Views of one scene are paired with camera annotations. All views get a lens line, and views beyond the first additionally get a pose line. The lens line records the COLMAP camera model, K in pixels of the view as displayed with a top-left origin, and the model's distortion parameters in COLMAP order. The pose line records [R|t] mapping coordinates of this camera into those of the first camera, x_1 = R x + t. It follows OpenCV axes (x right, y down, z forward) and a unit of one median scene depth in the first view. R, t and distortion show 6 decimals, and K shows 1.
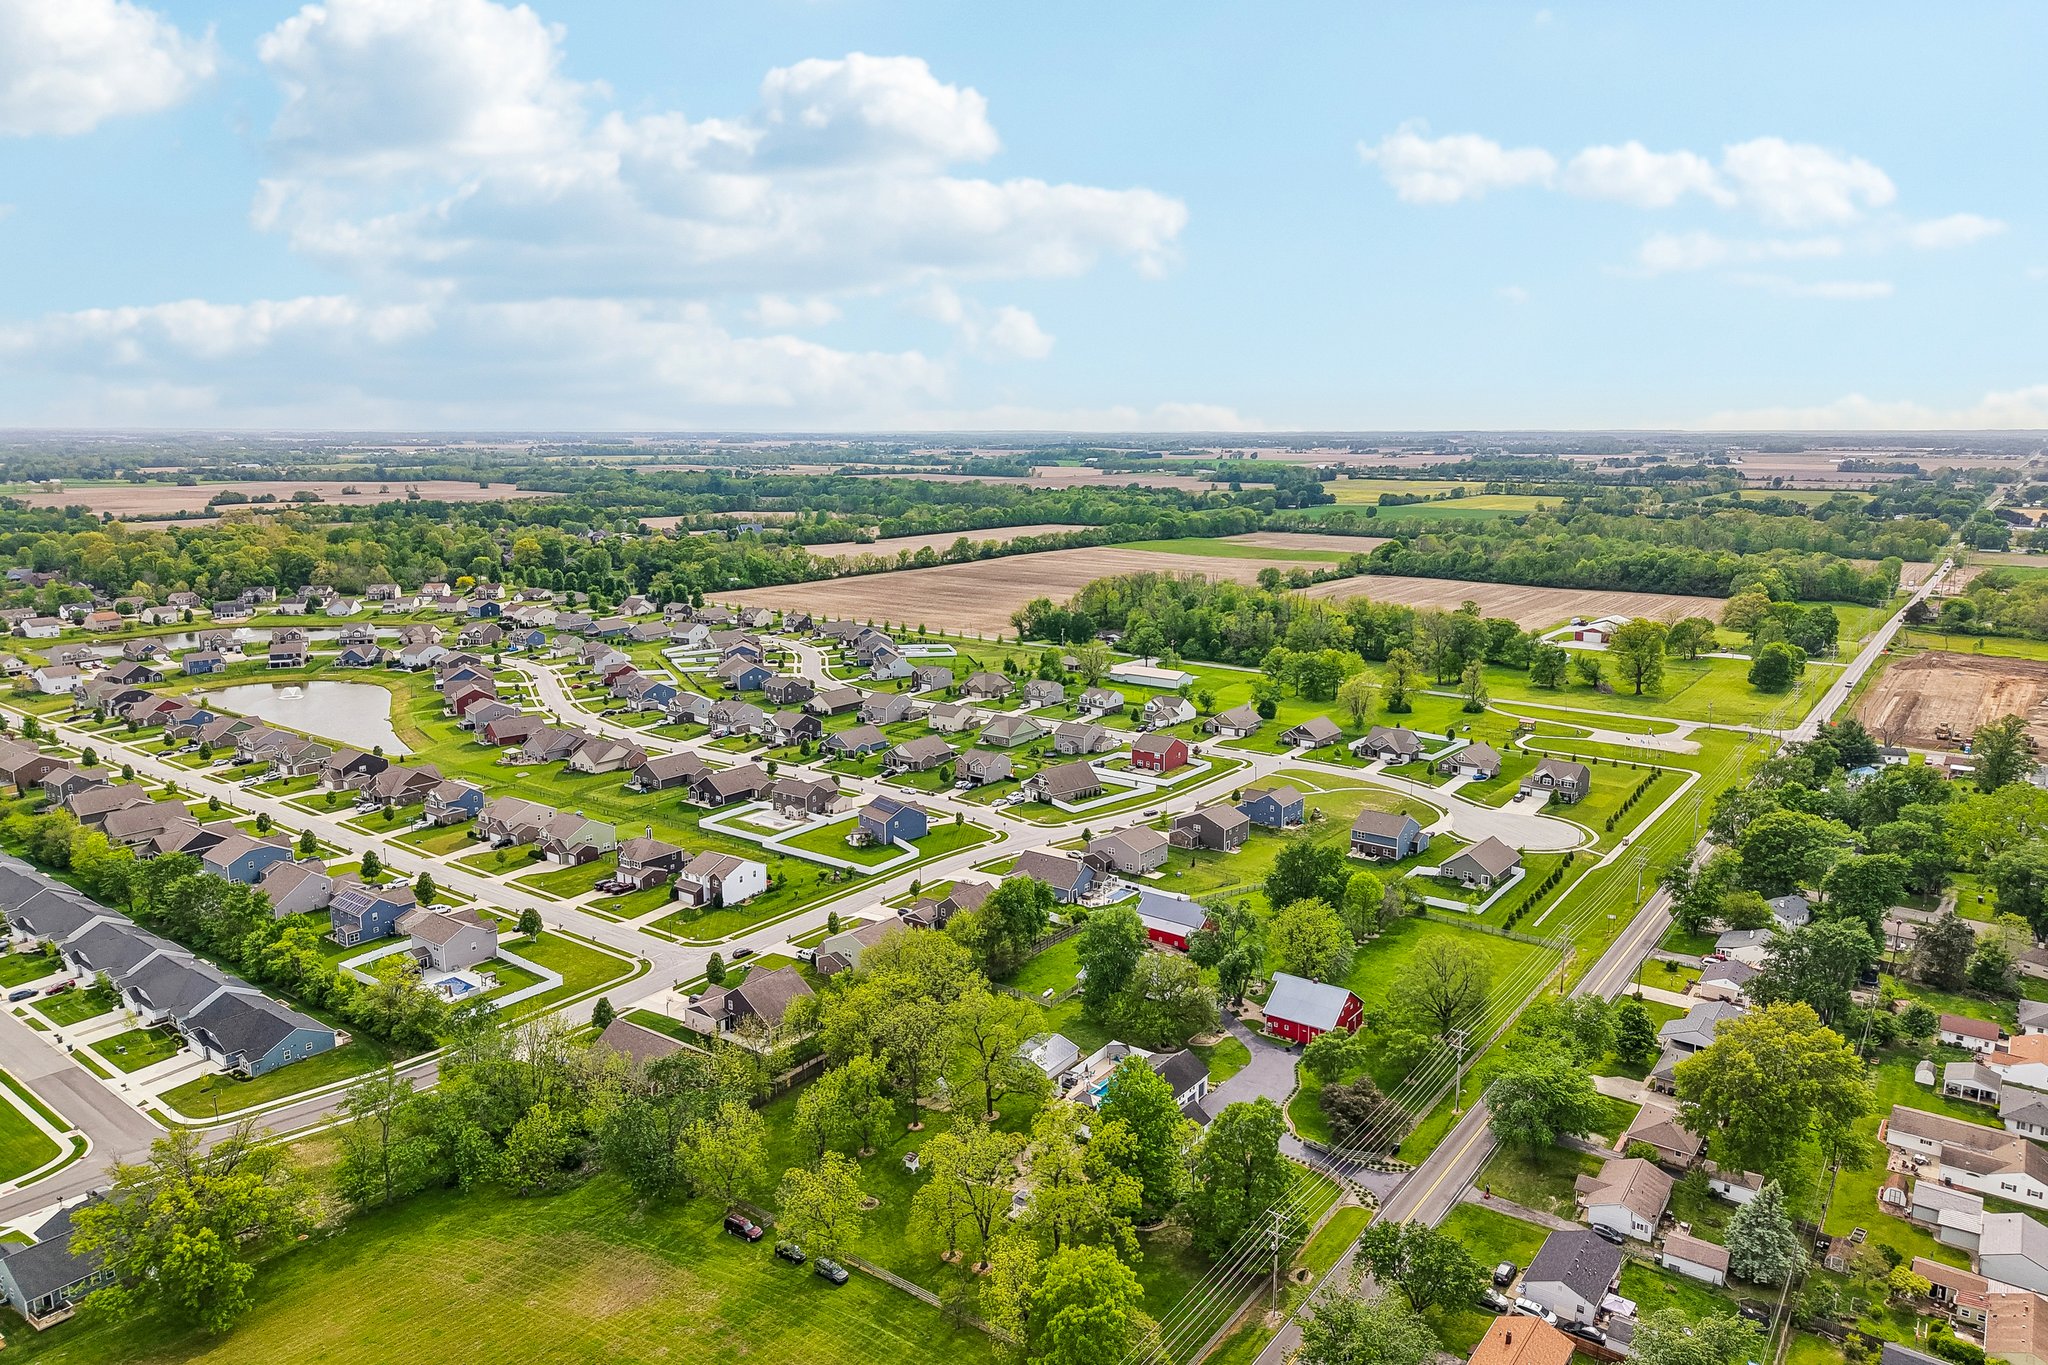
lens RADIAL K [[1361.6, 0, 1024.0], [0, 1361.6, 682.5], [0, 0, 1]] dist [0.046376, -0.064063]
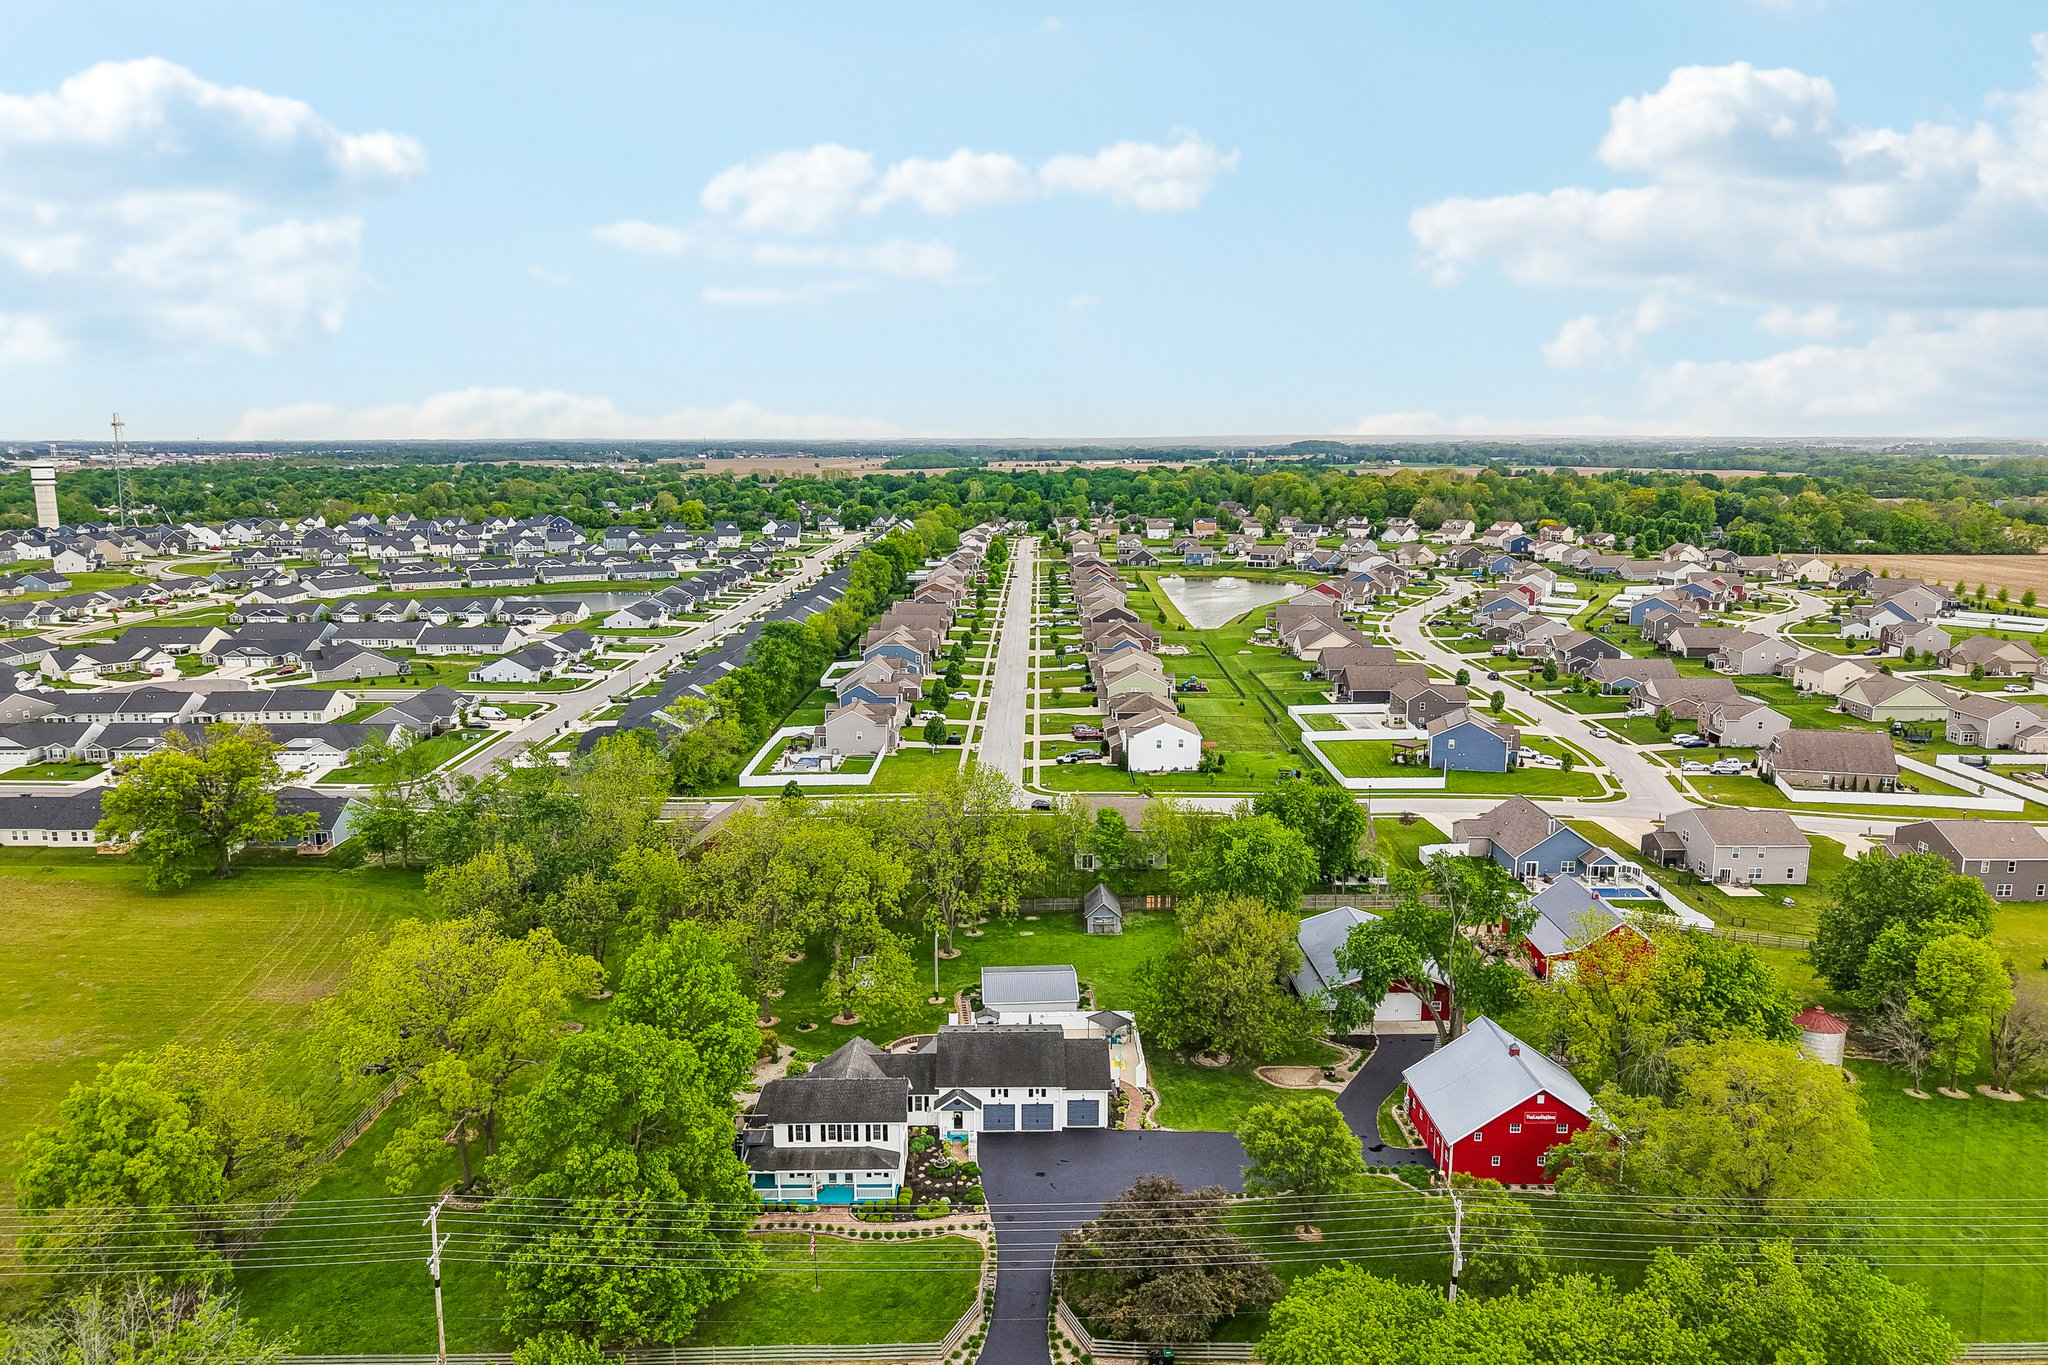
lens RADIAL K [[1366.7, 0, 1024.0], [0, 1366.7, 682.5], [0, 0, 1]] dist [0.031190, -0.033599]
pose [[0.606919, 0.144223, -0.781569, 0.322898], [-0.148465, 0.986660, 0.066779, 0.058944], [0.780774, 0.075506, 0.620235, 0.386639]]
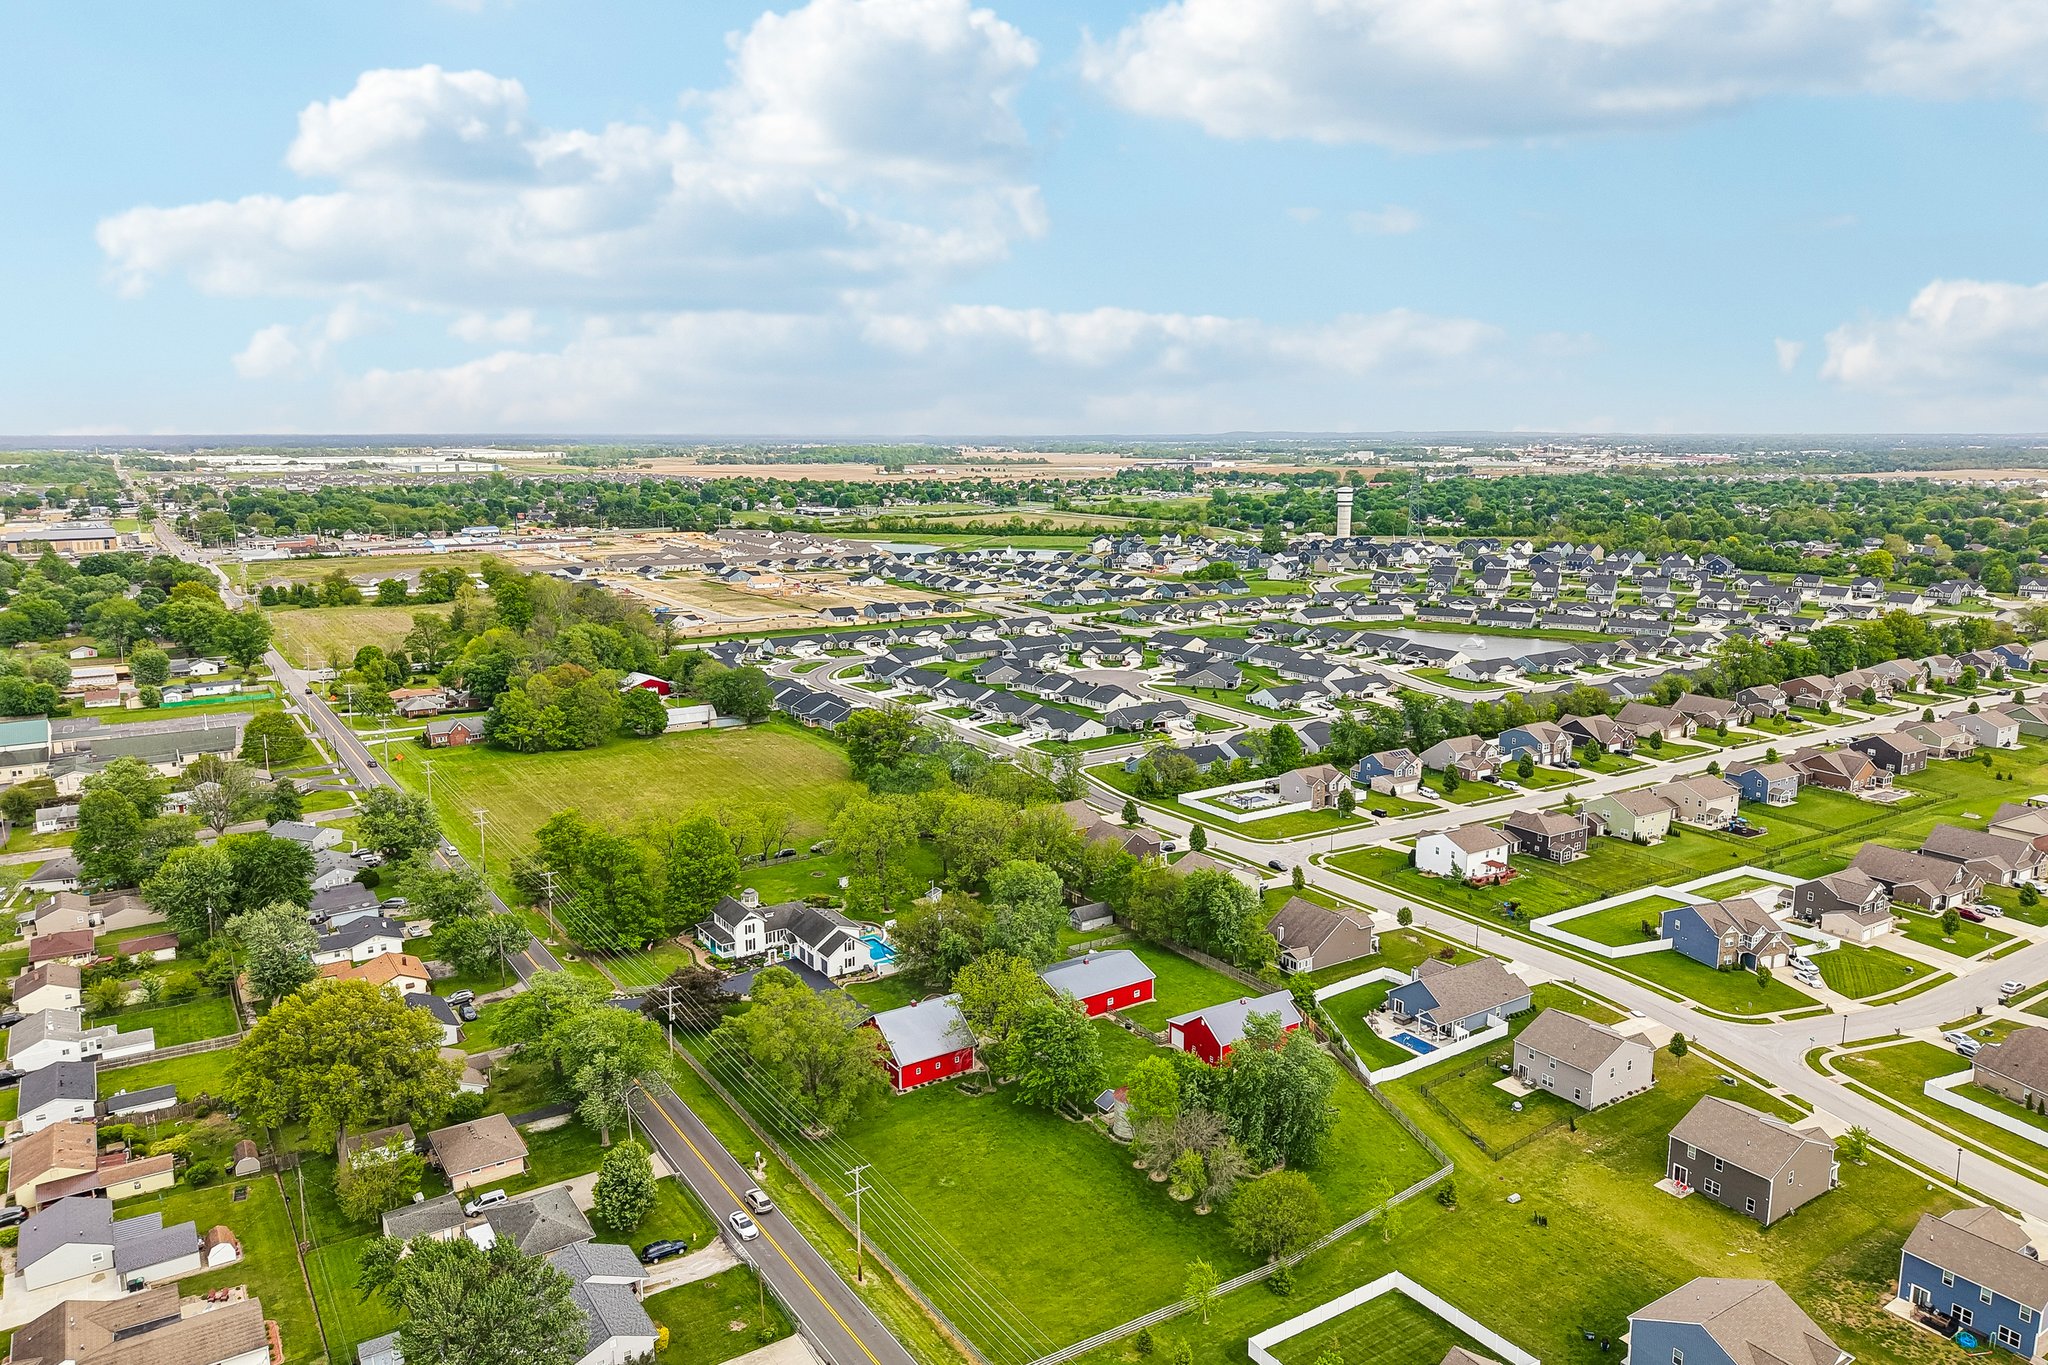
lens RADIAL K [[1378.0, 0, 1024.0], [0, 1378.0, 682.5], [0, 0, 1]] dist [0.047475, -0.069659]
pose [[-0.338012, 0.174645, -0.924796, 0.652141], [-0.167387, 0.955809, 0.241682, -0.128996], [0.926137, 0.236490, -0.293842, 0.873678]]
